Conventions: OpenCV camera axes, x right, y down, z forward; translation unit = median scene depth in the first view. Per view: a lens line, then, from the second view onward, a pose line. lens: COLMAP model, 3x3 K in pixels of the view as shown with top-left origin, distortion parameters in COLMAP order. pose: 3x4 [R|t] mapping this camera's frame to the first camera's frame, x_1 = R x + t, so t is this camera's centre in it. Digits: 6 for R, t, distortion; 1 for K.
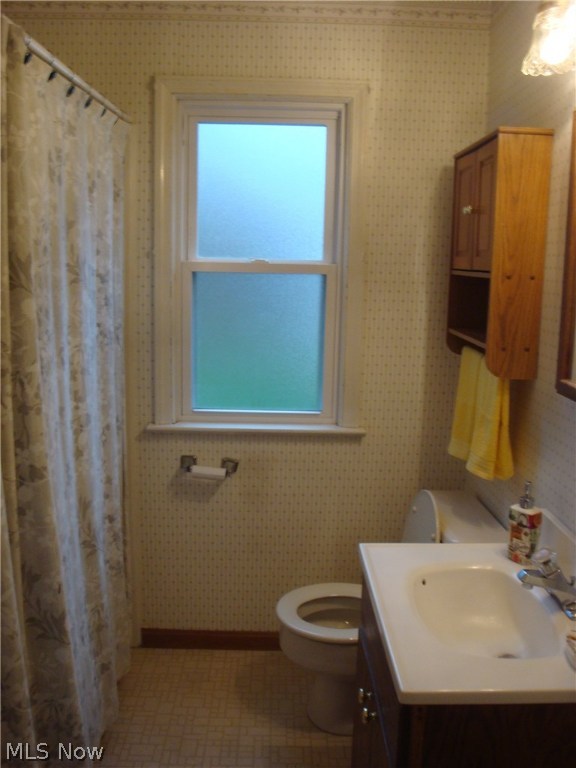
lens RADIAL K [[694.3, 0, 287.9], [0, 694.3, 372.0], [0, 0, 1]] dist [-0.170830, 0.160676]
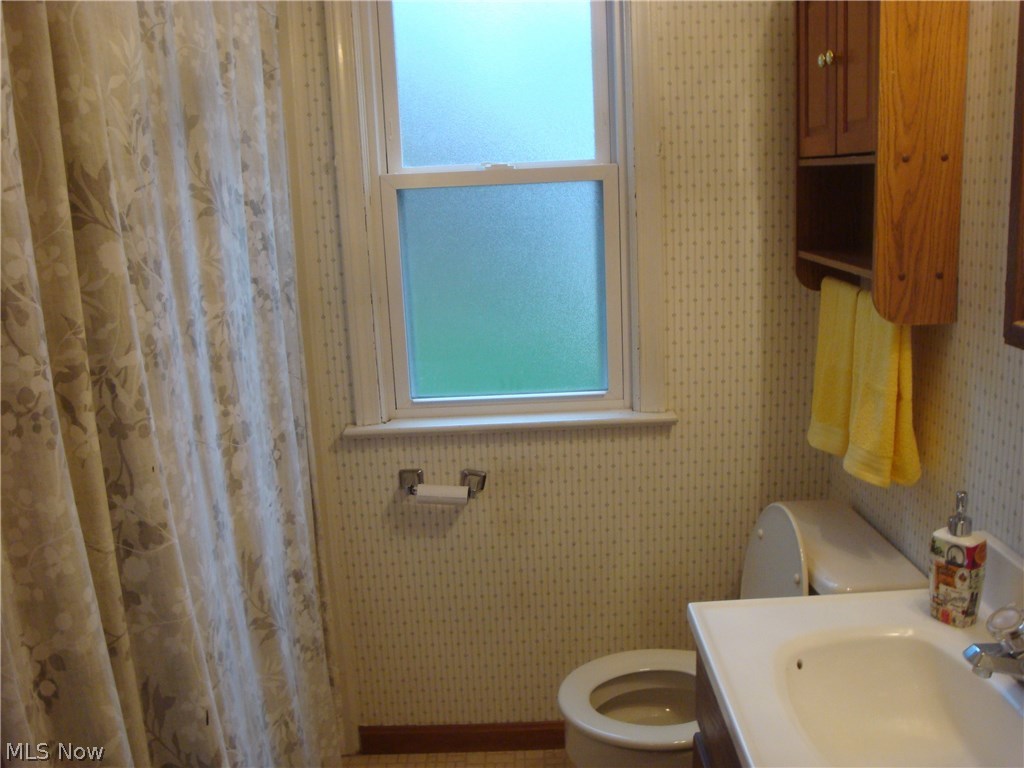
lens RADIAL K [[925.7, 0, 512.0], [0, 925.7, 384.0], [0, 0, 1]] dist [-0.170830, 0.160676]
pose [[0.997389, -0.061816, -0.037339, -0.010417], [0.063847, 0.996394, 0.055888, -0.004772], [0.033749, -0.058126, 0.997739, 0.151658]]
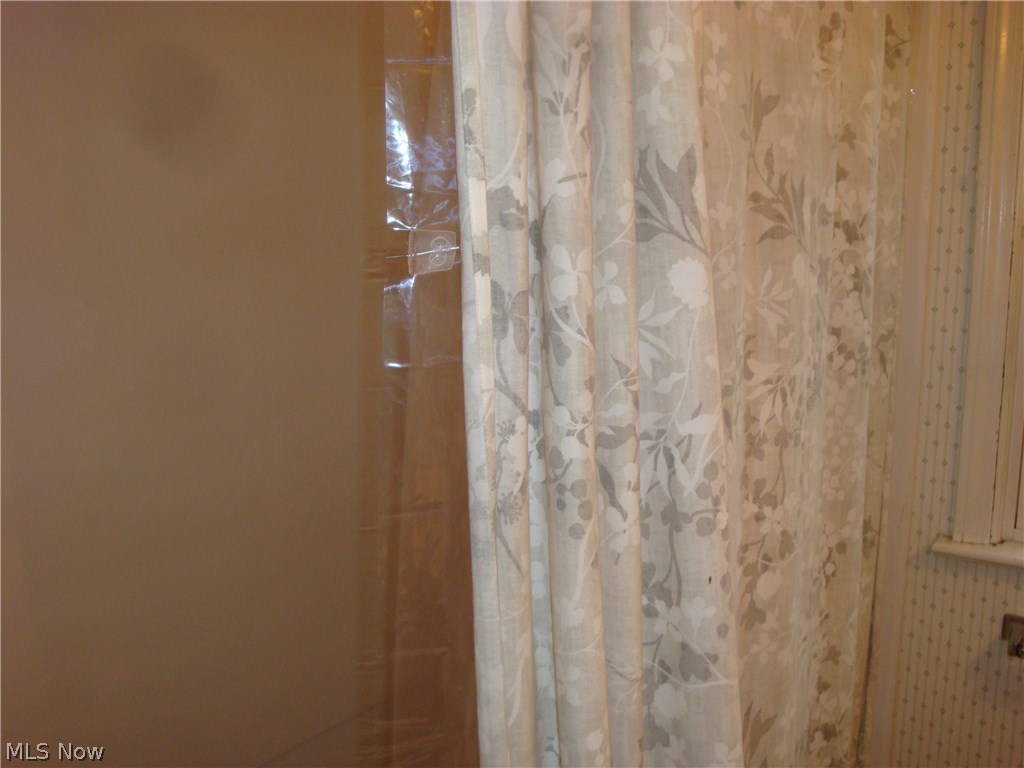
lens RADIAL K [[925.7, 0, 512.0], [0, 925.7, 384.0], [0, 0, 1]] dist [-0.170830, 0.160676]
pose [[0.775982, 0.075700, -0.626196, -0.059068], [-0.066616, 0.997055, 0.037983, -0.042267], [0.627228, 0.012240, 0.778740, 0.384930]]
